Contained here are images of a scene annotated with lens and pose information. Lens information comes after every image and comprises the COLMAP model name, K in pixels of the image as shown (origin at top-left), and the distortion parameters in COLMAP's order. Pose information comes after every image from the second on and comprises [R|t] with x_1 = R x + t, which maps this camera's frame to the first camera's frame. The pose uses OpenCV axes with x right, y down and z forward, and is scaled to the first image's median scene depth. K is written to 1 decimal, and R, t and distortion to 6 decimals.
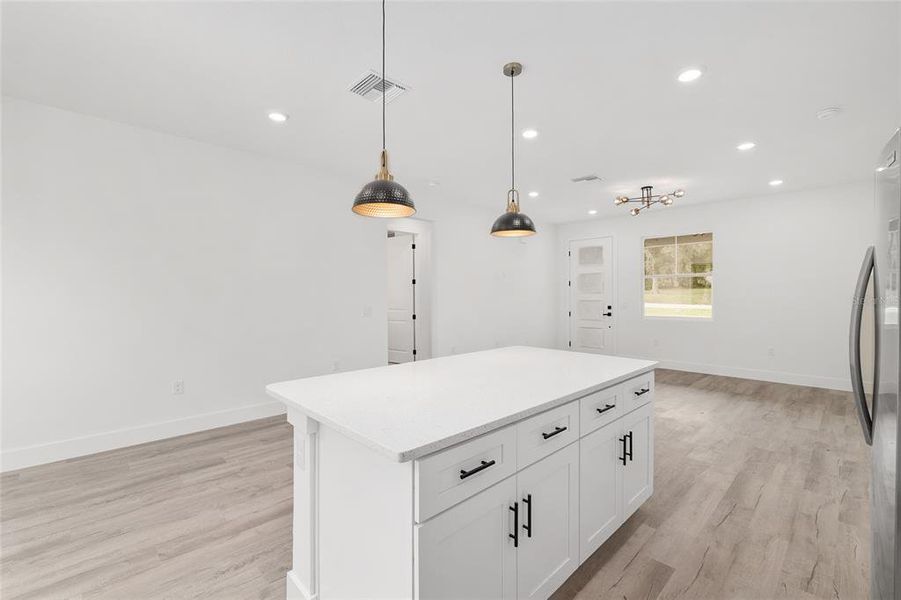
lens RADIAL K [[399.3, 0, 449.6], [0, 399.3, 297.2], [0, 0, 1]] dist [-0.000029, 0.000443]
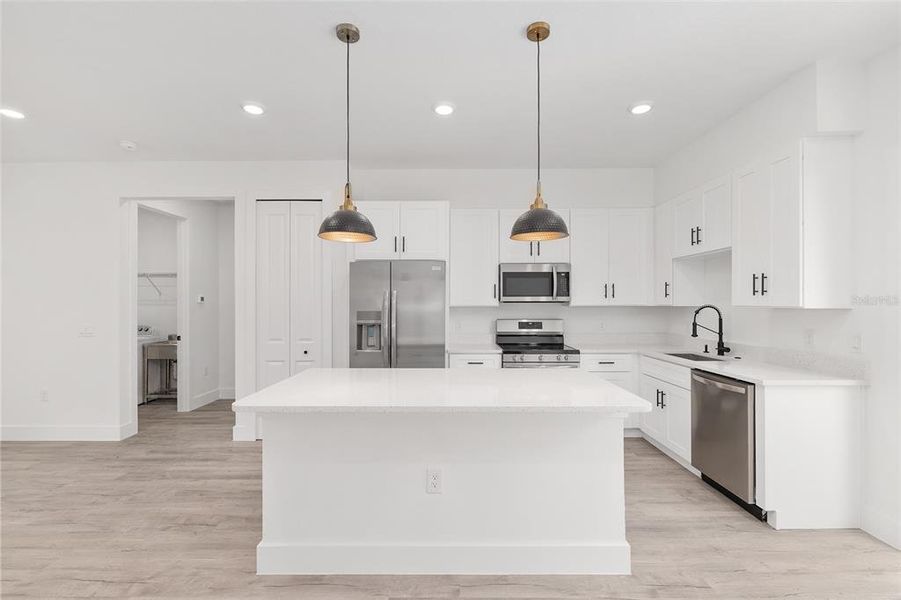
lens RADIAL K [[399.3, 0, 449.2], [0, 399.3, 303.0], [0, 0, 1]] dist [-0.000029, 0.000443]
pose [[-0.715427, 0.004239, 0.698675, -0.500624], [0.010361, 0.999936, 0.004542, -0.027957], [-0.698611, 0.010488, -0.715425, 1.321611]]
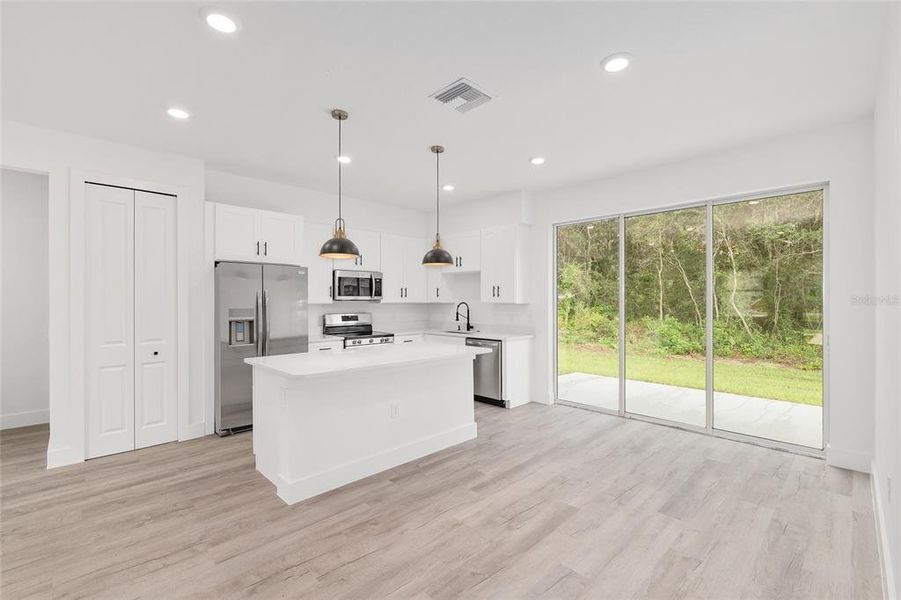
lens RADIAL K [[399.3, 0, 448.9], [0, 399.3, 300.2], [0, 0, 1]] dist [-0.000029, 0.000443]
pose [[-0.999985, 0.003965, -0.003709, -0.135457], [0.003928, 0.999943, 0.009897, -0.039021], [0.003748, 0.009883, -0.999944, 1.994754]]
